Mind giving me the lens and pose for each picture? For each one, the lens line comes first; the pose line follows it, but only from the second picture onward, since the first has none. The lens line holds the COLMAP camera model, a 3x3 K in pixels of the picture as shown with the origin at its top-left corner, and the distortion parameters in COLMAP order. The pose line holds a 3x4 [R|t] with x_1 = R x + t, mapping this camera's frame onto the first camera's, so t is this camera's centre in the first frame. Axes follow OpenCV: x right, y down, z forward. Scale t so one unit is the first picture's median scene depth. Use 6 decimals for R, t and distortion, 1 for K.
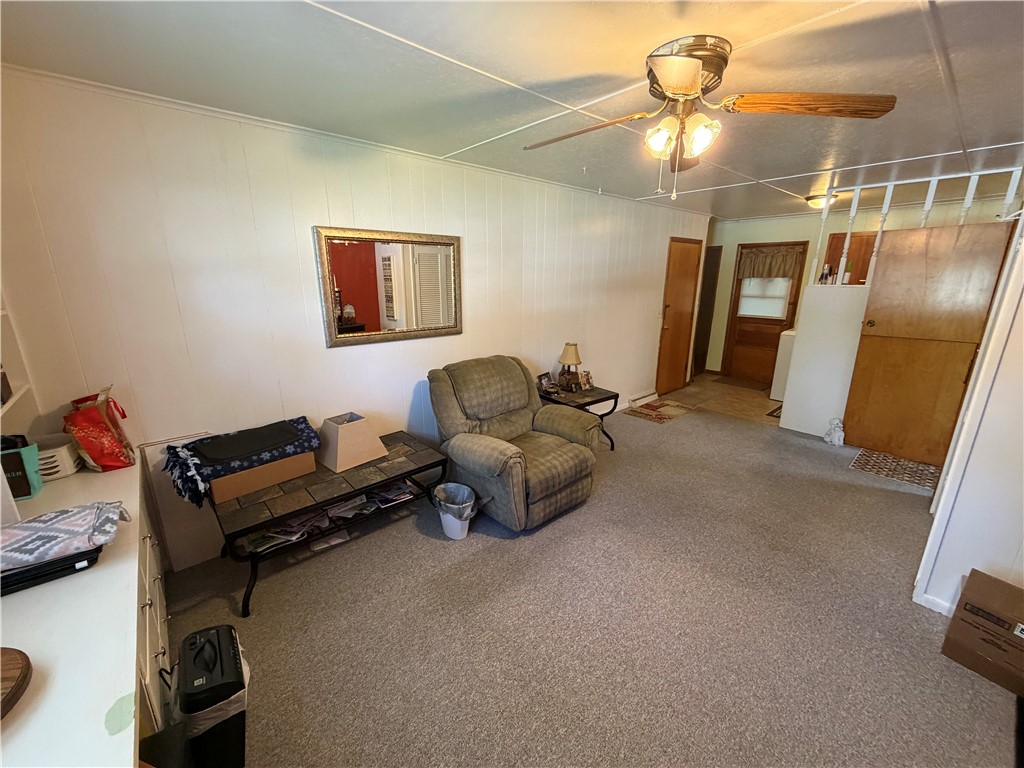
lens RADIAL K [[406.4, 0, 508.7], [0, 406.4, 382.8], [0, 0, 1]] dist [-0.003863, -0.000145]
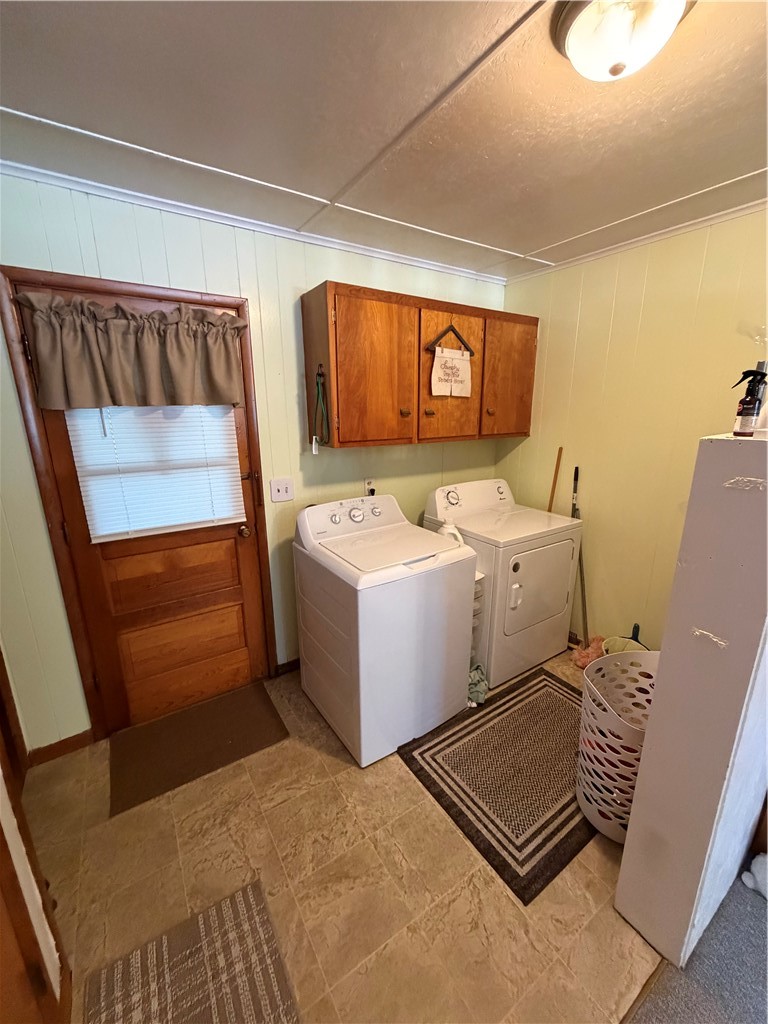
lens RADIAL K [[406.4, 0, 384.6], [0, 406.4, 512.5], [0, 0, 1]] dist [-0.003863, -0.000145]
pose [[0.133182, -0.254590, 0.957834, 0.345741], [0.266521, 0.940043, 0.212803, -0.199800], [-0.954583, 0.226941, 0.193051, 0.787801]]
